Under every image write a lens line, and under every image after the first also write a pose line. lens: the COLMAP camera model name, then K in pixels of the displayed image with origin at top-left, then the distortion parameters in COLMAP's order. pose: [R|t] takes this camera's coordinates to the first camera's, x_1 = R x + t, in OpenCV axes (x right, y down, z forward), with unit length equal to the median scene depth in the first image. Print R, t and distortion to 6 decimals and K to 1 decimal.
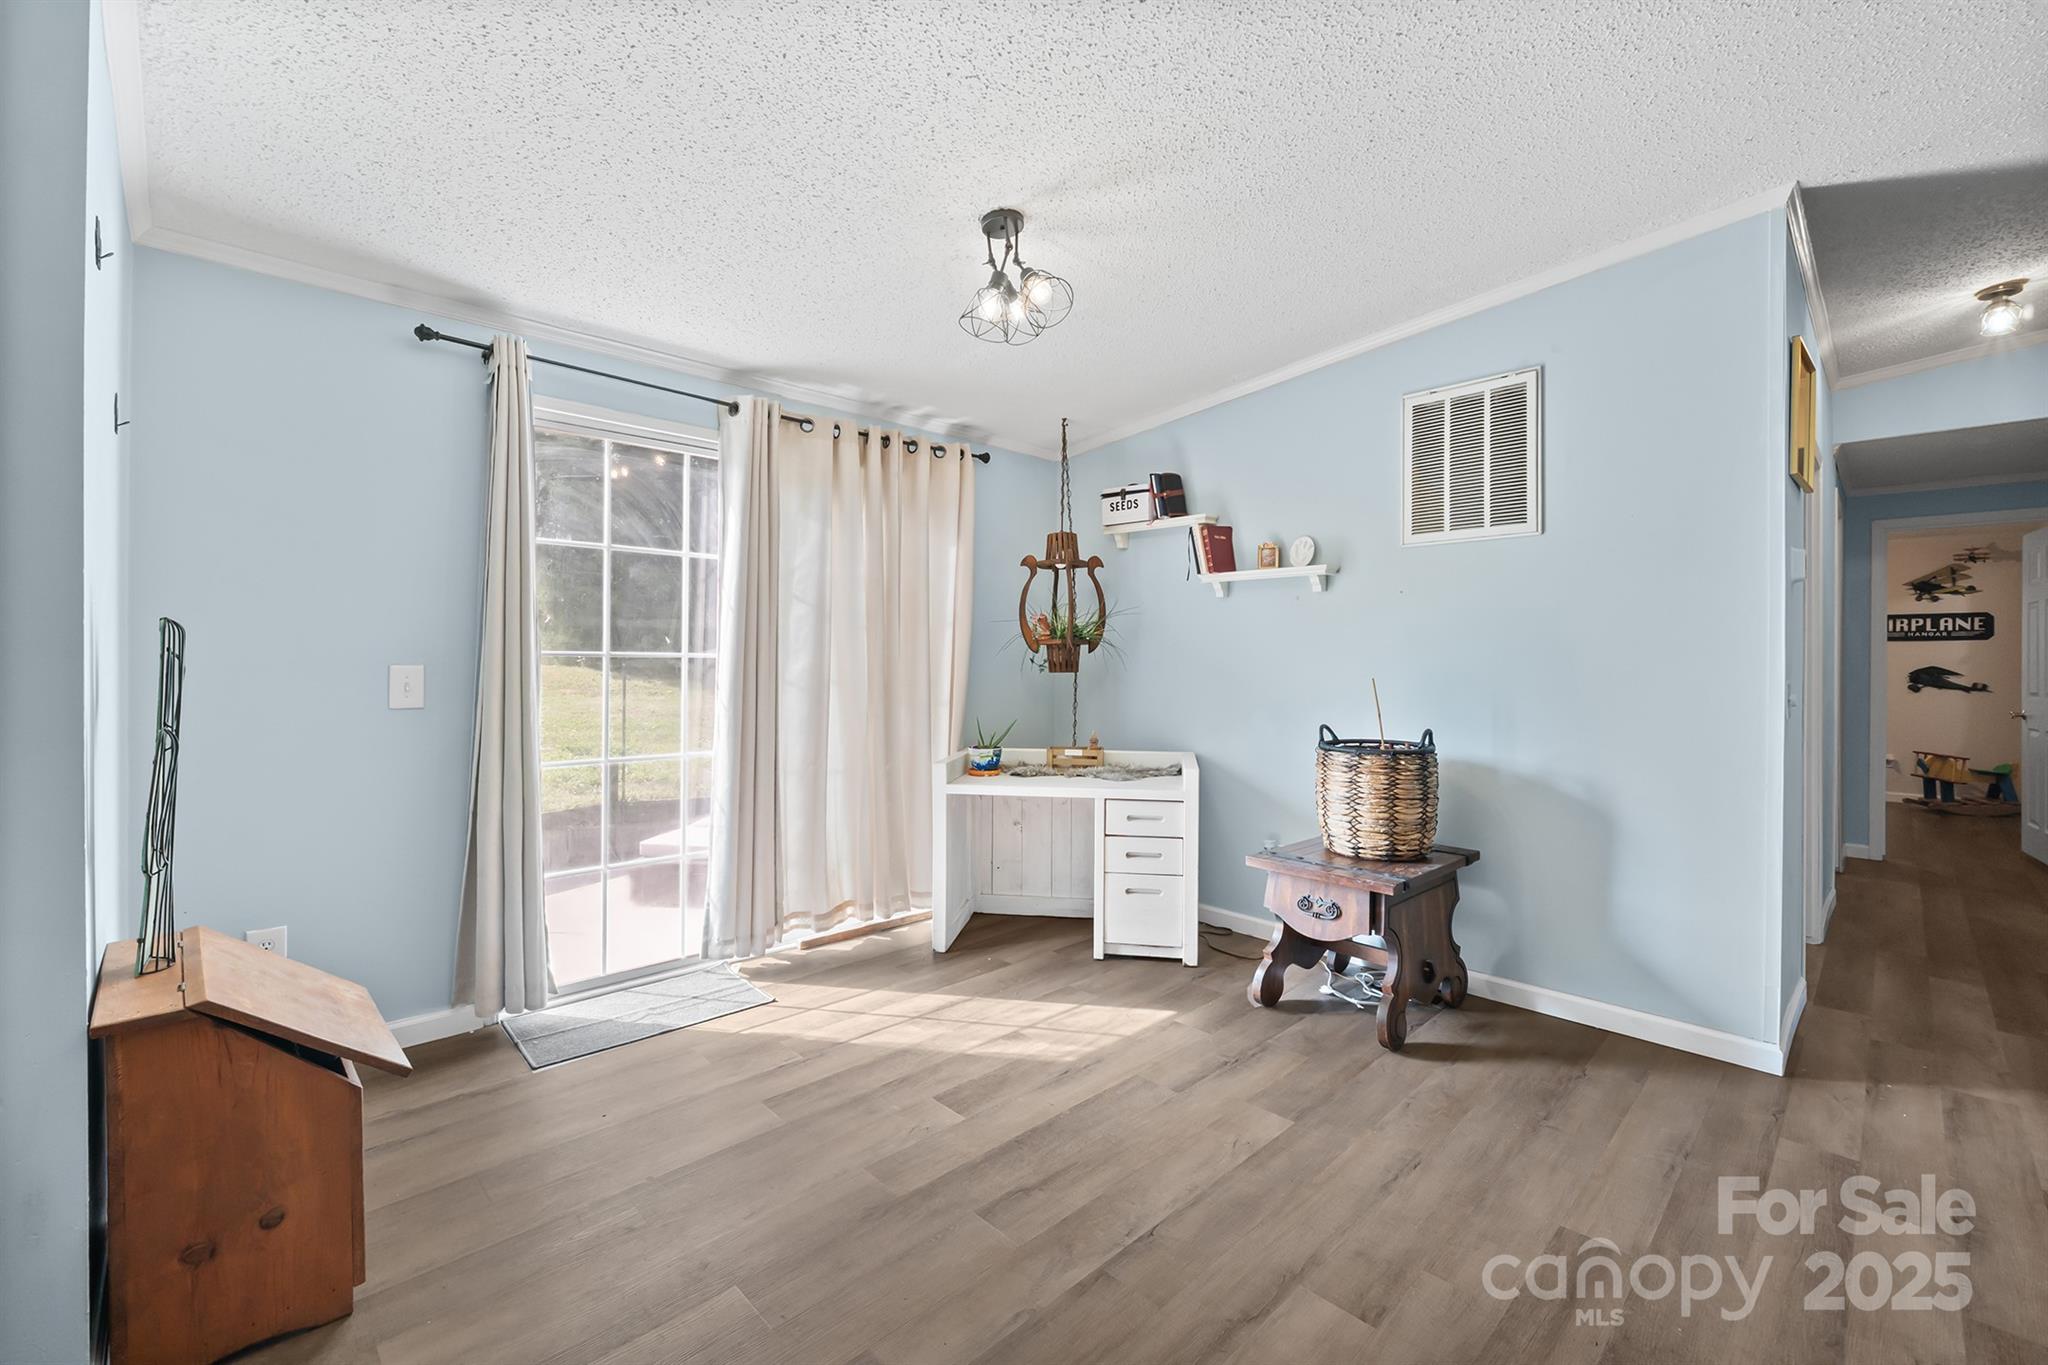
lens RADIAL K [[856.8, 0, 1026.8], [0, 856.8, 664.6], [0, 0, 1]] dist [0.000258, -0.000062]
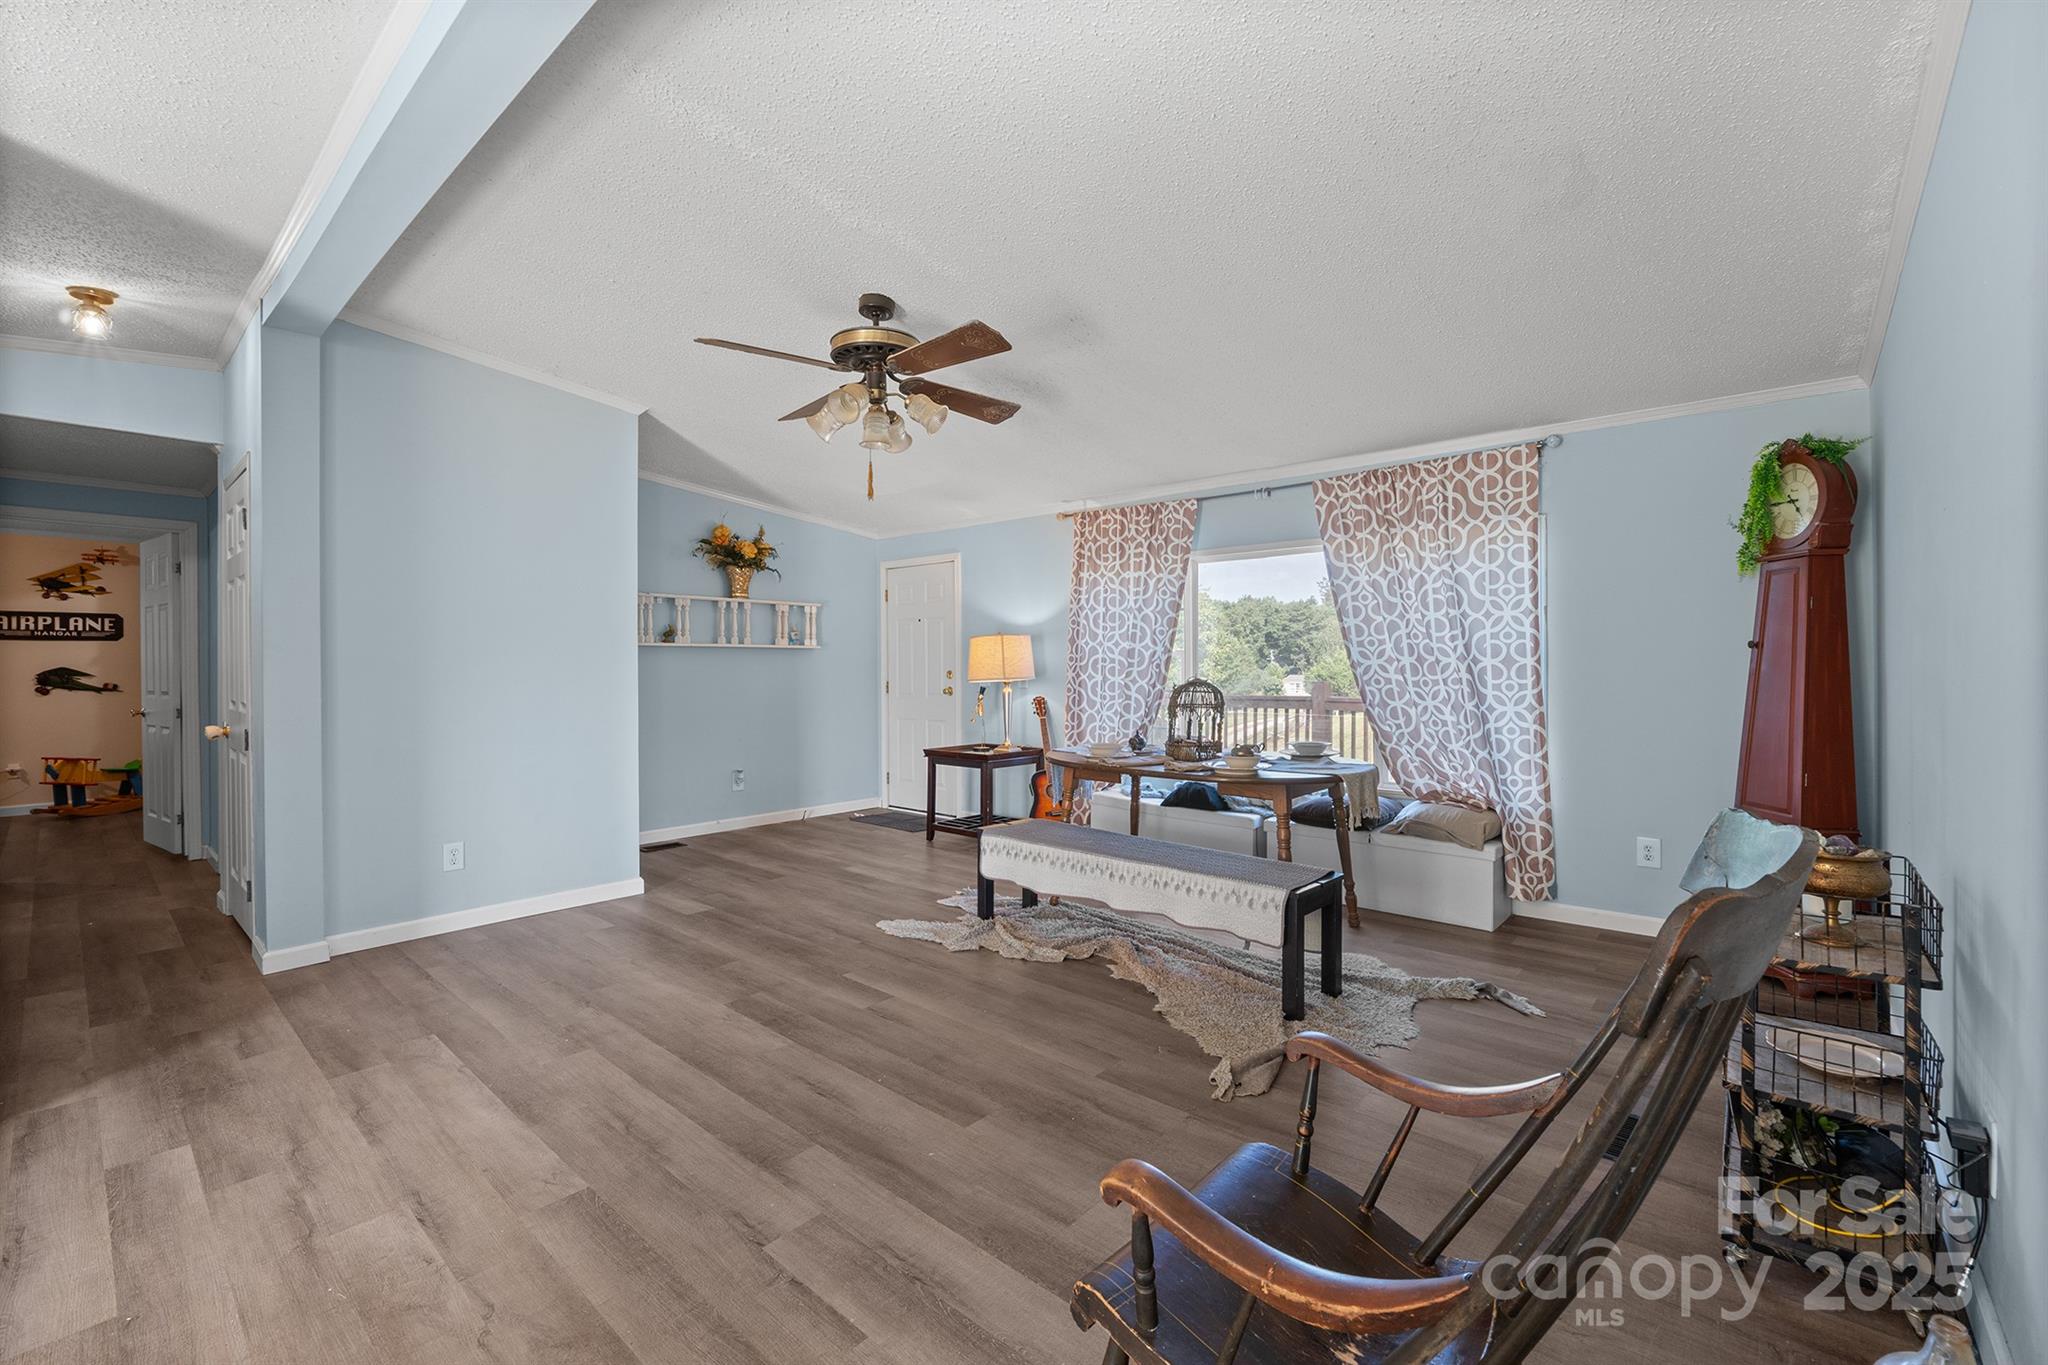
lens RADIAL K [[856.8, 0, 1028.9], [0, 856.8, 666.4], [0, 0, 1]] dist [0.000258, -0.000062]
pose [[-0.067354, -0.007737, 0.997699, 0.039312], [0.007140, 0.999941, 0.008236, 0.001426], [-0.997704, 0.007678, -0.067295, -0.025752]]
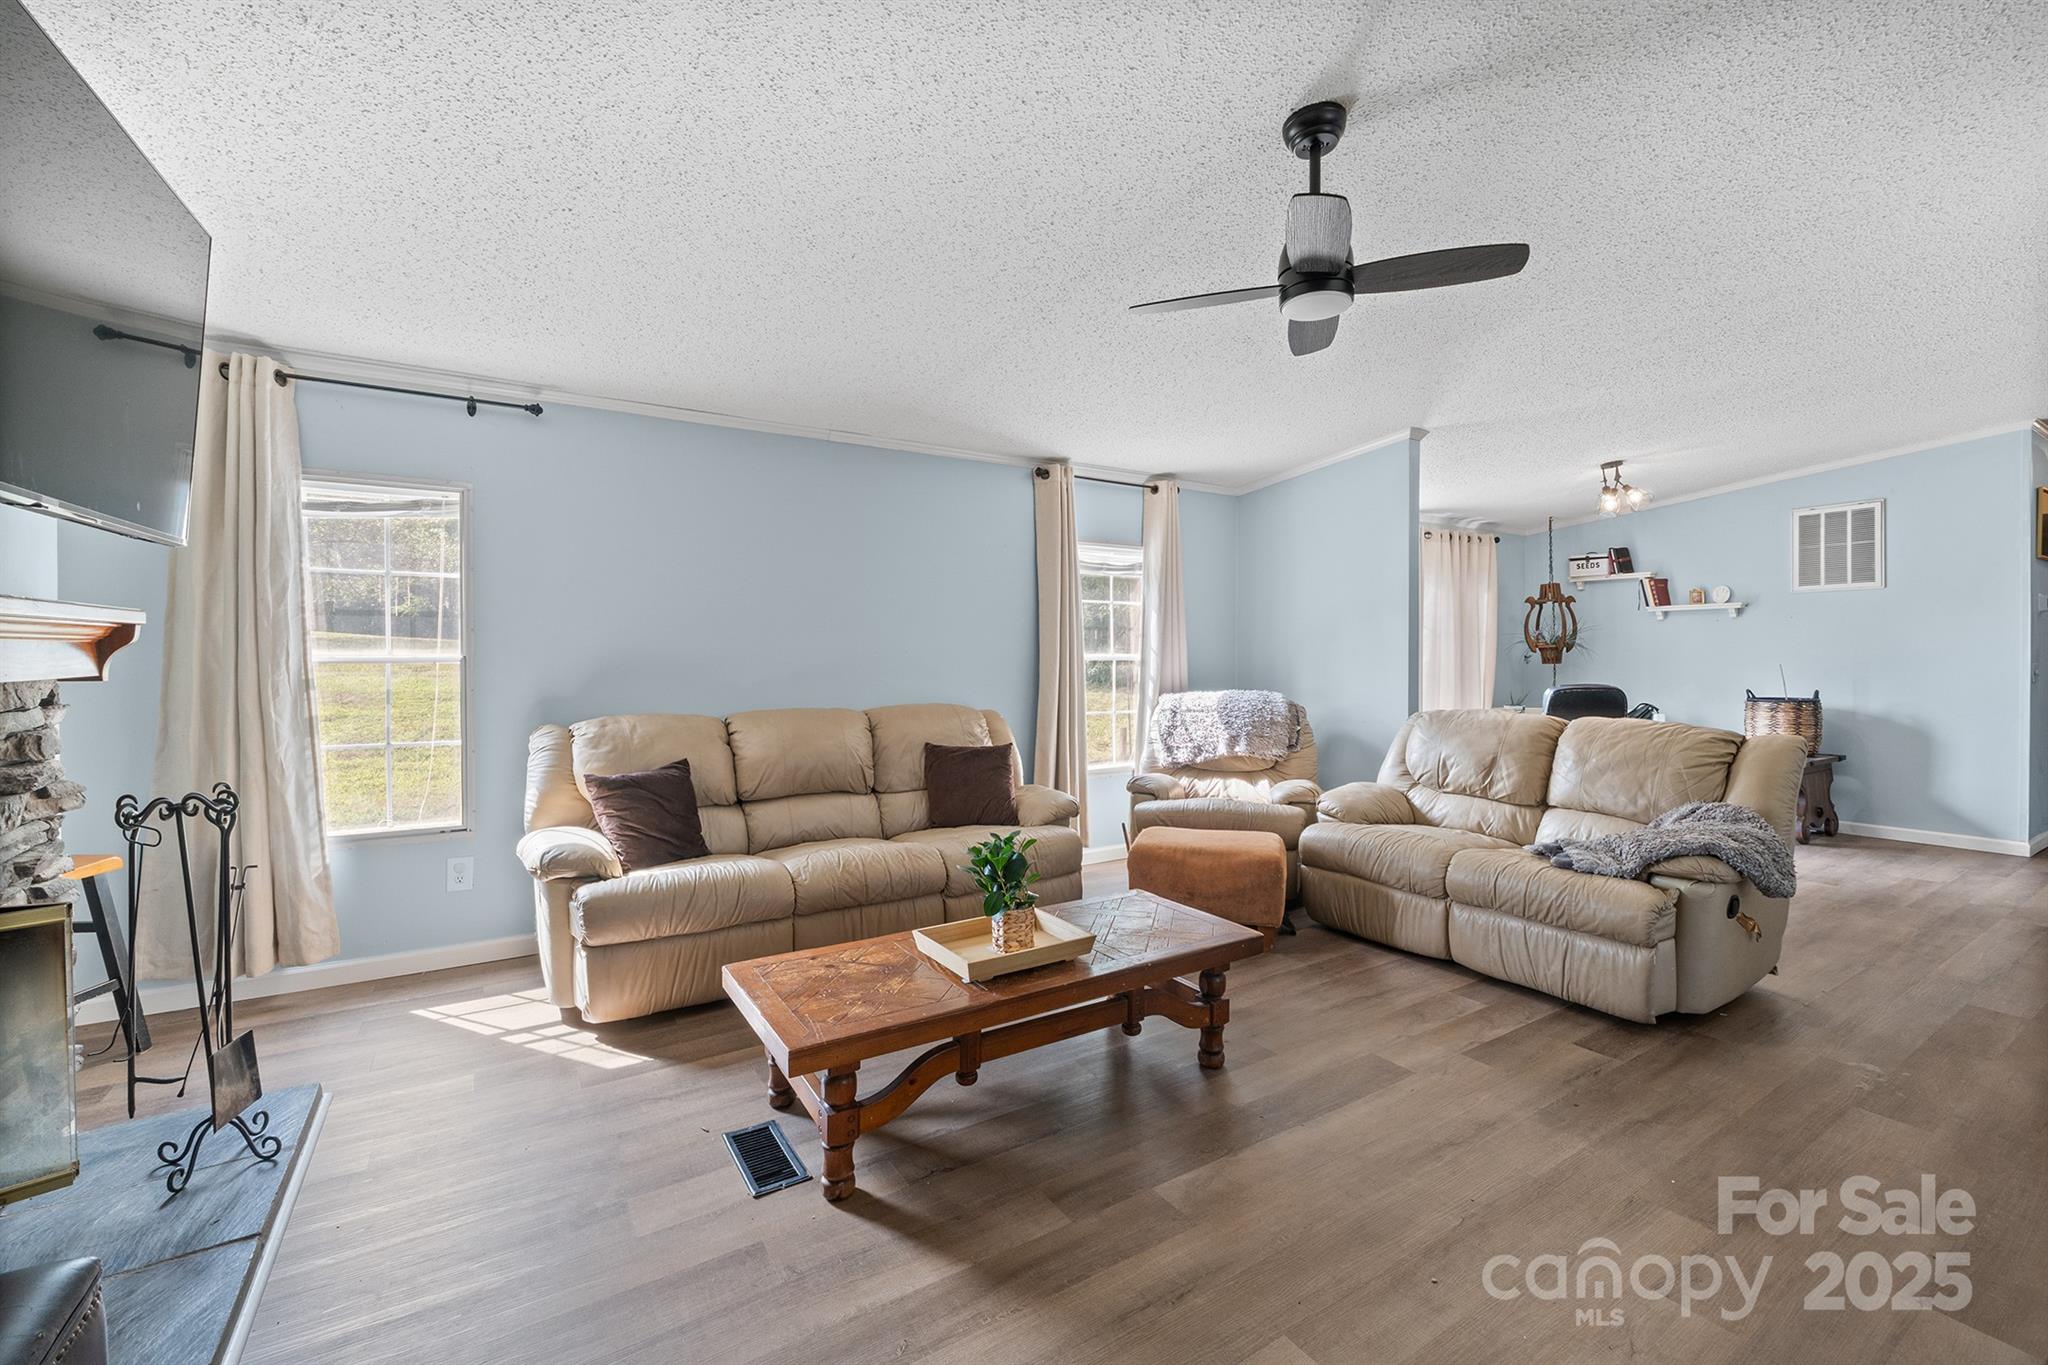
lens RADIAL K [[856.8, 0, 1037.7], [0, 856.8, 668.2], [0, 0, 1]] dist [0.000258, -0.000062]
pose [[0.980062, -0.004462, -0.198642, -0.622043], [0.005427, 0.999976, 0.004313, 0.005127], [0.198618, -0.005305, 0.980063, -0.889955]]
